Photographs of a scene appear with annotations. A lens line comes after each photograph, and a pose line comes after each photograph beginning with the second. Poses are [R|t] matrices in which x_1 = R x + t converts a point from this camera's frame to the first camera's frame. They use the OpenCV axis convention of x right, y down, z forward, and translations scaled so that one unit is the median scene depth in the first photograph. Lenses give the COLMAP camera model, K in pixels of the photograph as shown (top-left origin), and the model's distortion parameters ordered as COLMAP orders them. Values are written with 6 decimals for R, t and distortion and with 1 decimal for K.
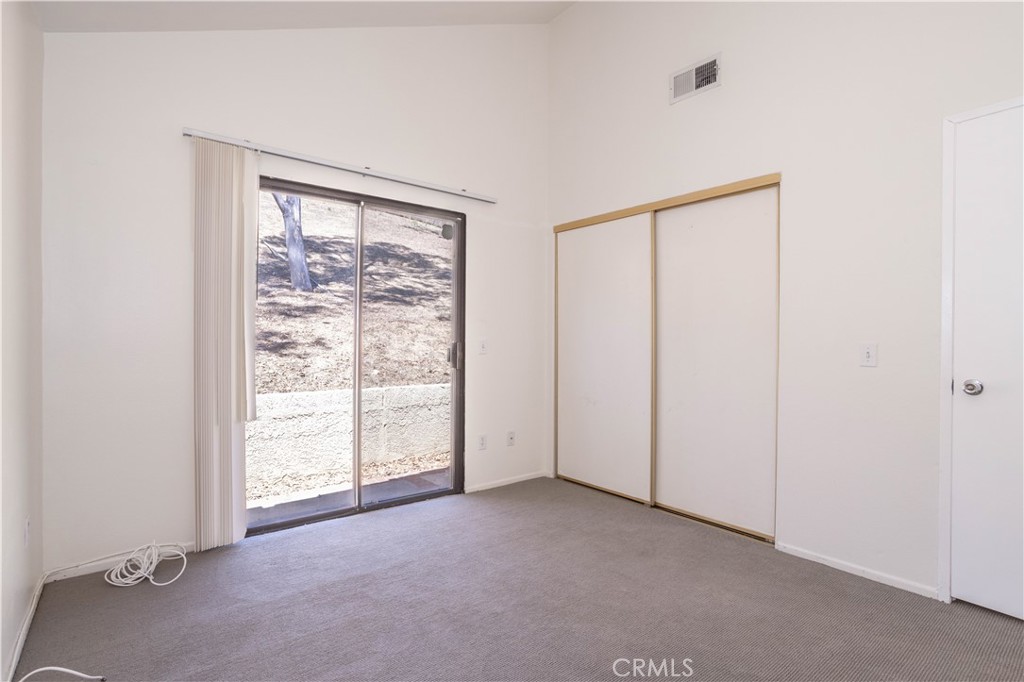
lens RADIAL K [[501.9, 0, 512.7], [0, 501.9, 337.3], [0, 0, 1]] dist [-0.057704, 0.031790]
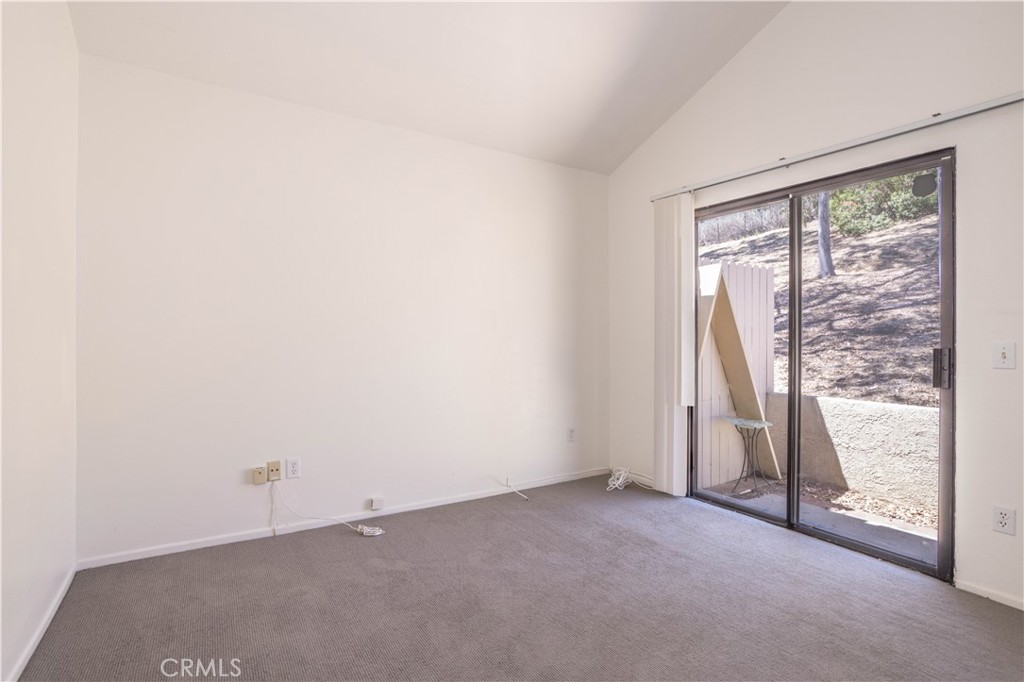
lens RADIAL K [[501.9, 0, 512.7], [0, 501.9, 337.3], [0, 0, 1]] dist [-0.057704, 0.031790]
pose [[-0.110534, -0.009676, -0.993825, 0.797018], [-0.003705, 0.999950, -0.009323, 0.006406], [0.993865, 0.002652, -0.110564, 0.696214]]
